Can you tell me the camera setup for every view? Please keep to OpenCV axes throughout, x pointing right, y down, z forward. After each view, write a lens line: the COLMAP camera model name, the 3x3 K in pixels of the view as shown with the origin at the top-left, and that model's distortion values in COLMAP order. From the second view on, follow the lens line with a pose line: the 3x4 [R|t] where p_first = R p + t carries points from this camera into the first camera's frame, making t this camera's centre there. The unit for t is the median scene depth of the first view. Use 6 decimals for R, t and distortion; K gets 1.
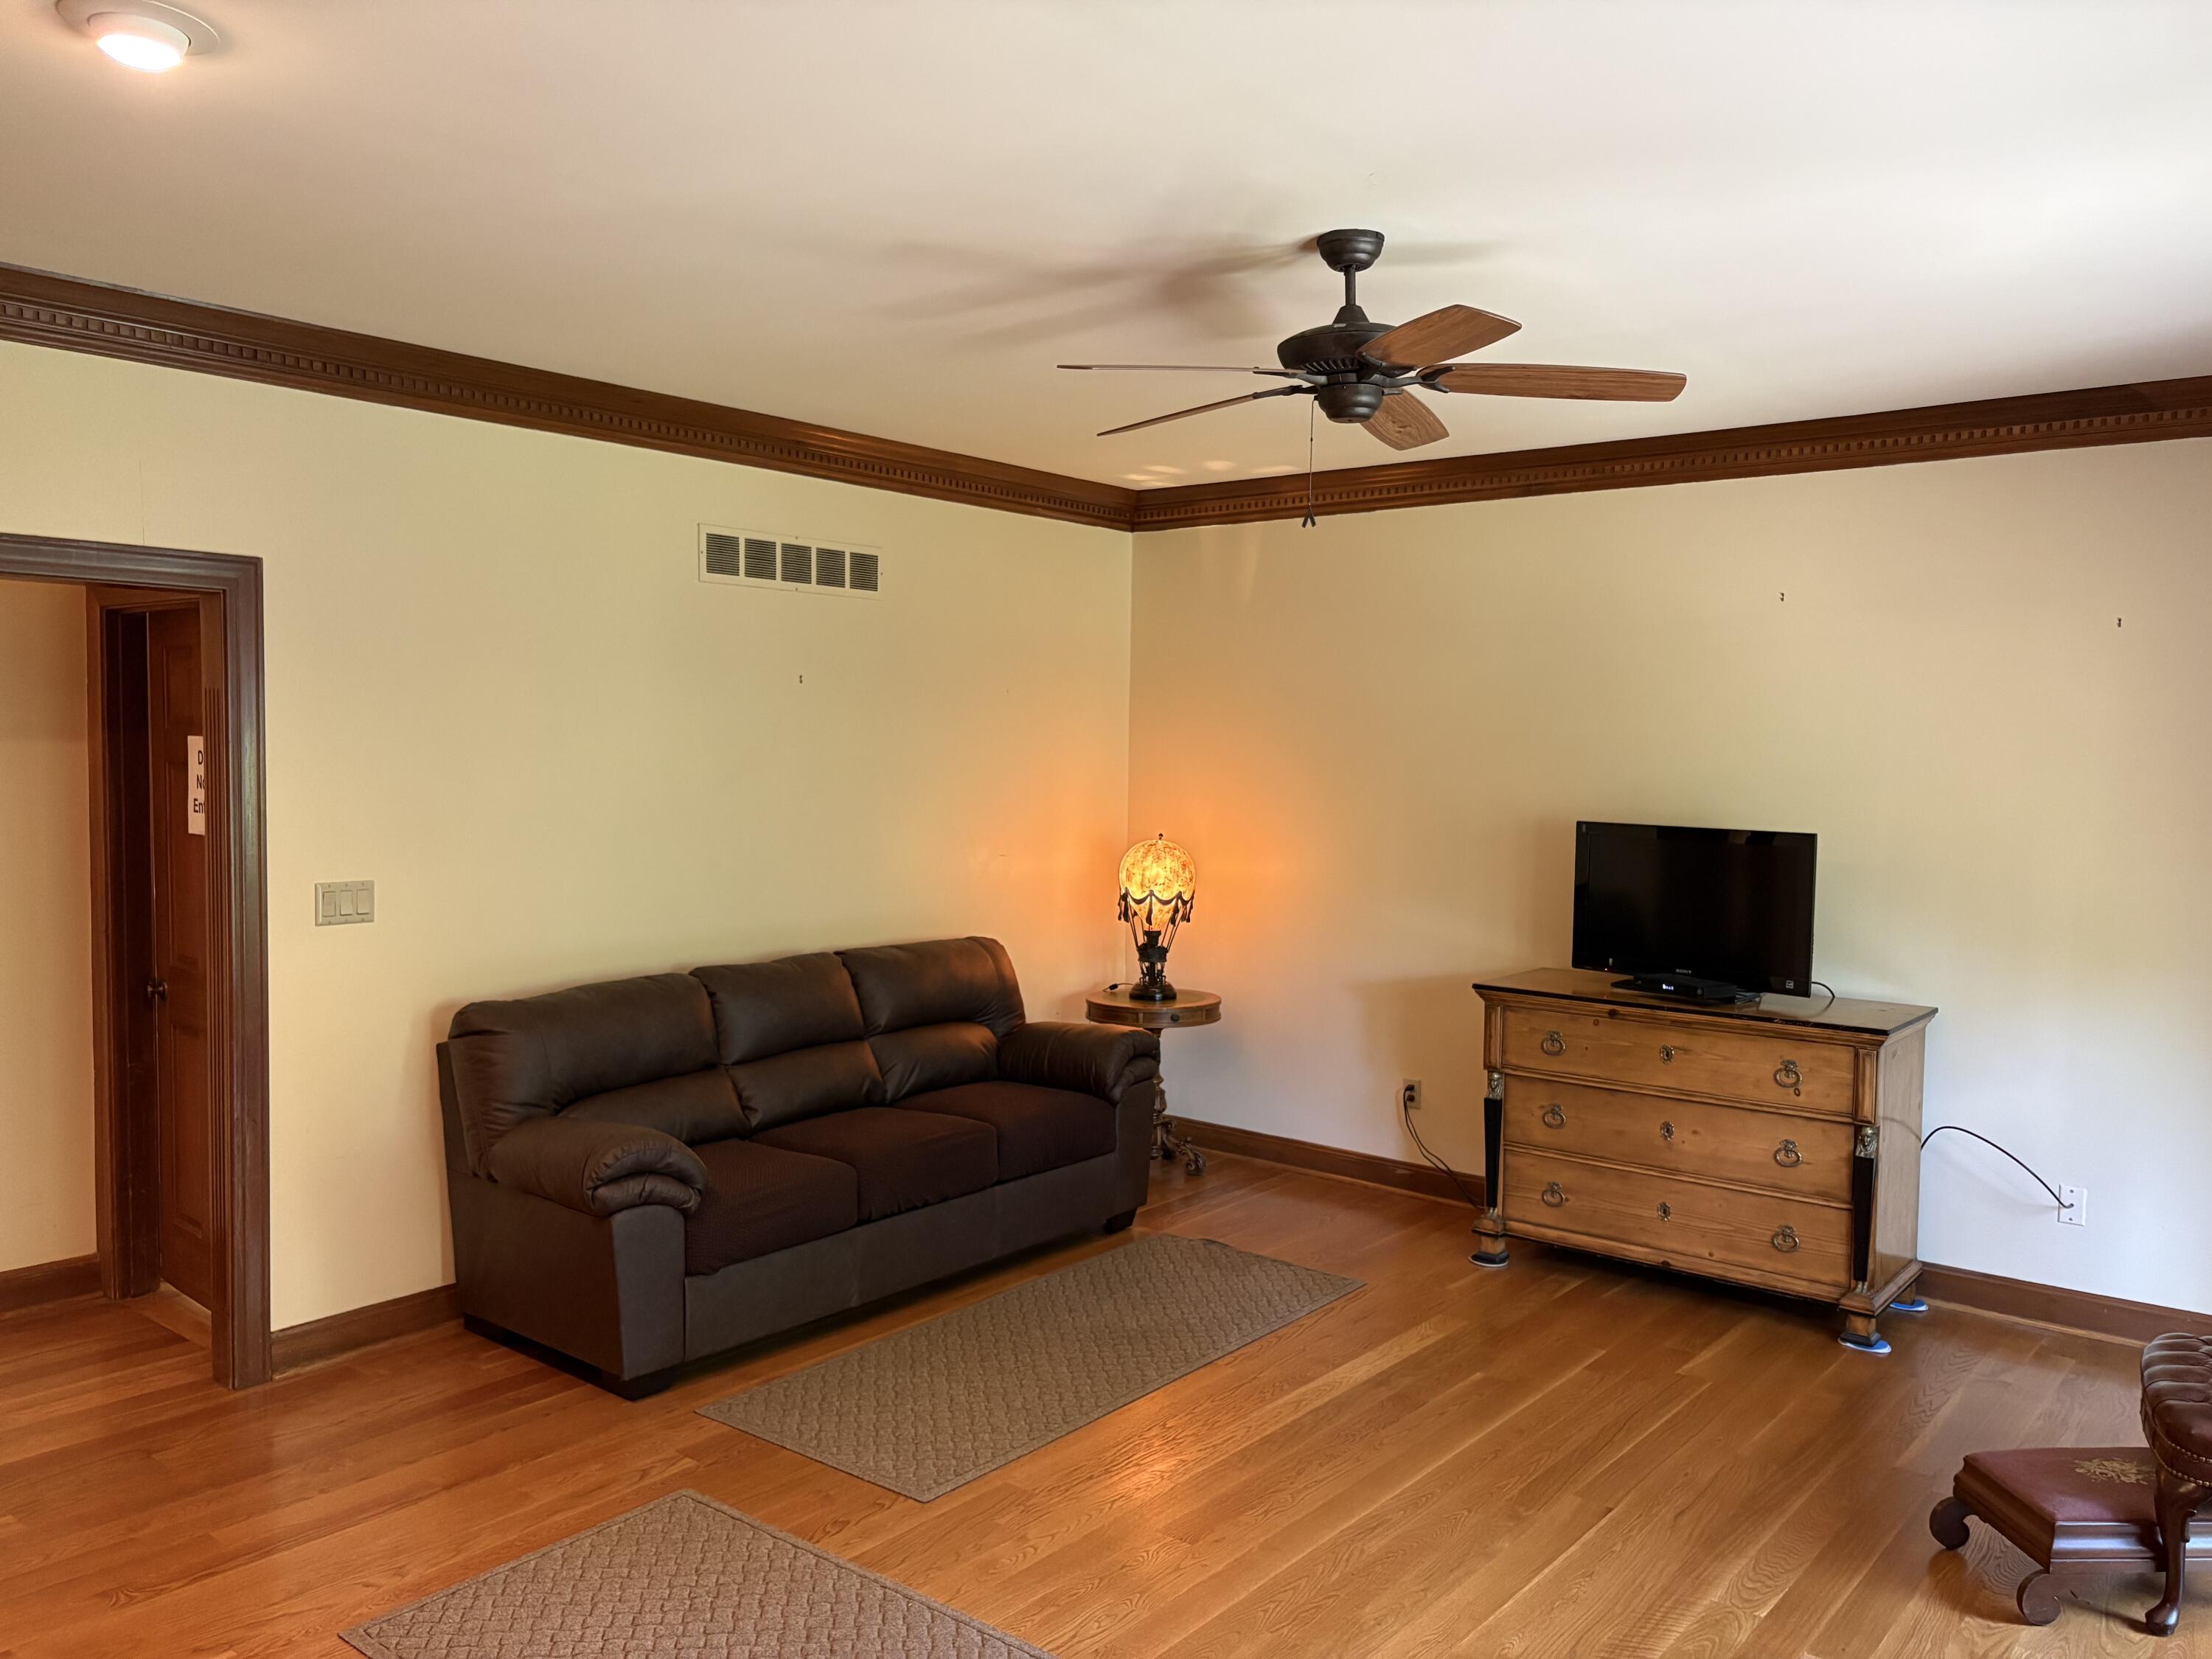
lens RADIAL K [[1671.6, 0, 1107.9], [0, 1671.6, 834.9], [0, 0, 1]] dist [0.080600, -0.170479]
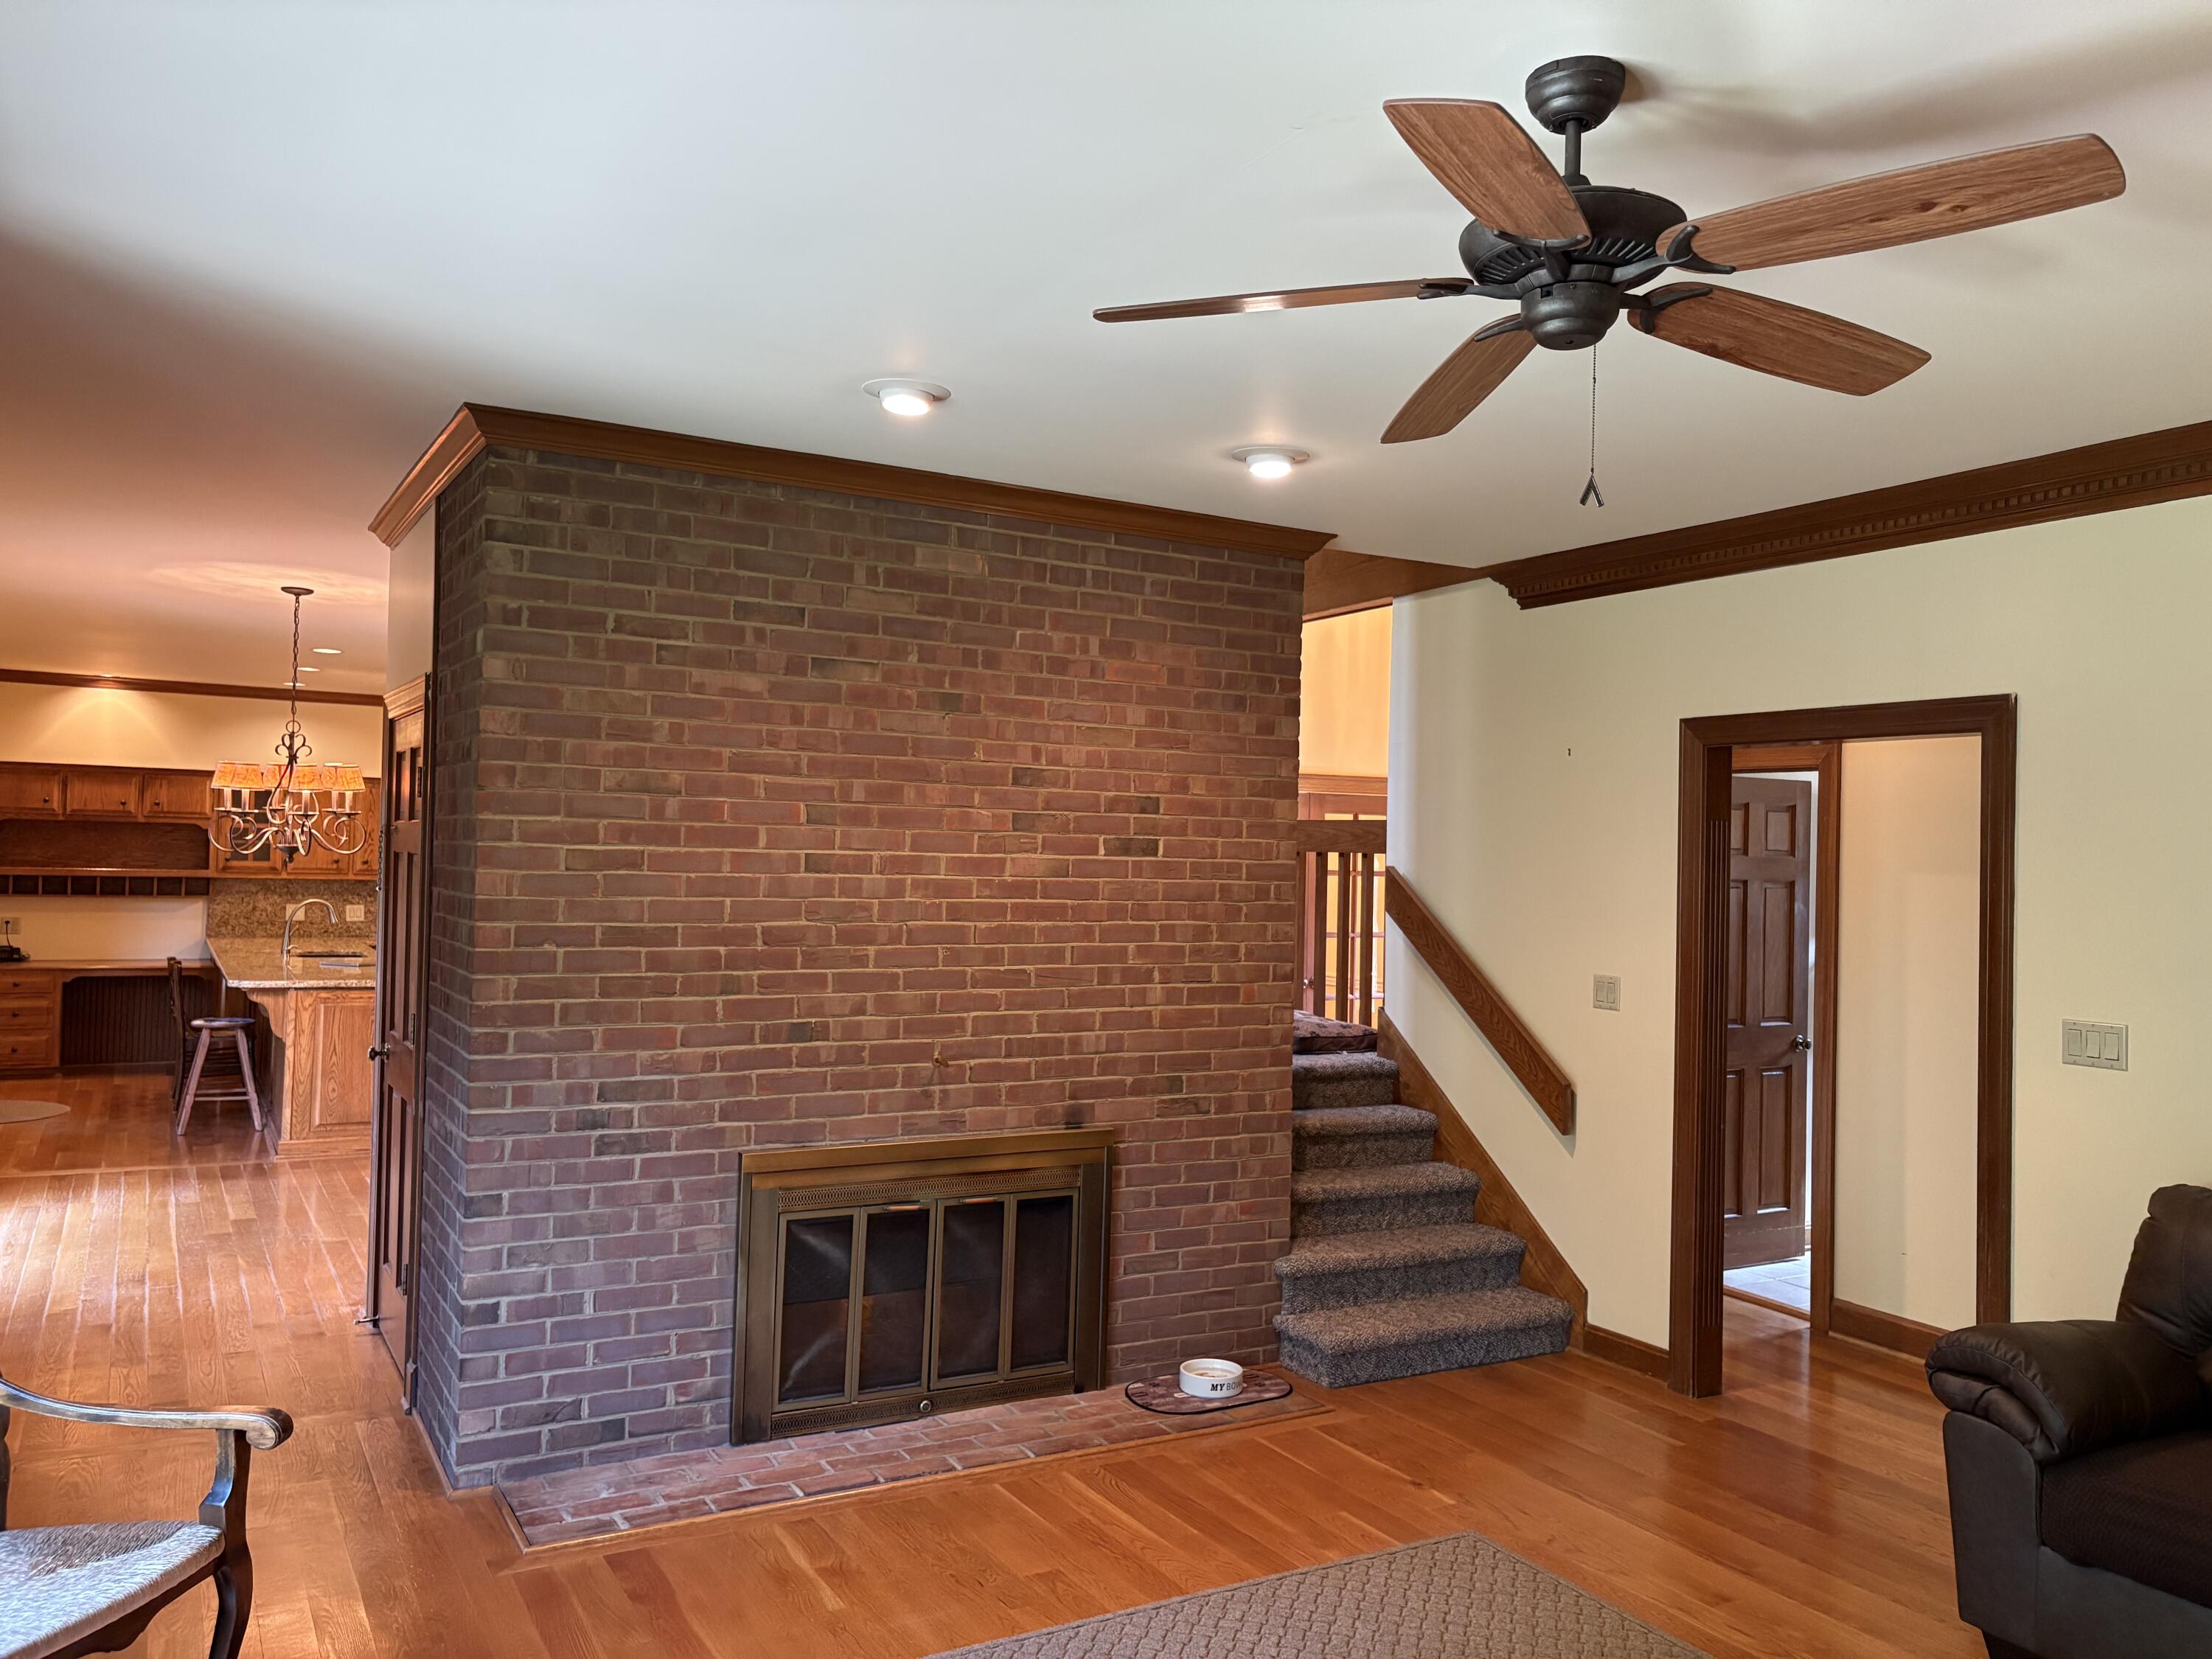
lens RADIAL K [[1671.6, 0, 1107.9], [0, 1671.6, 834.9], [0, 0, 1]] dist [0.080600, -0.170479]
pose [[-0.359873, -0.042297, -0.932042, 0.668141], [-0.077424, 0.996880, -0.015345, -0.021032], [0.929783, 0.066640, -0.362025, 0.874950]]
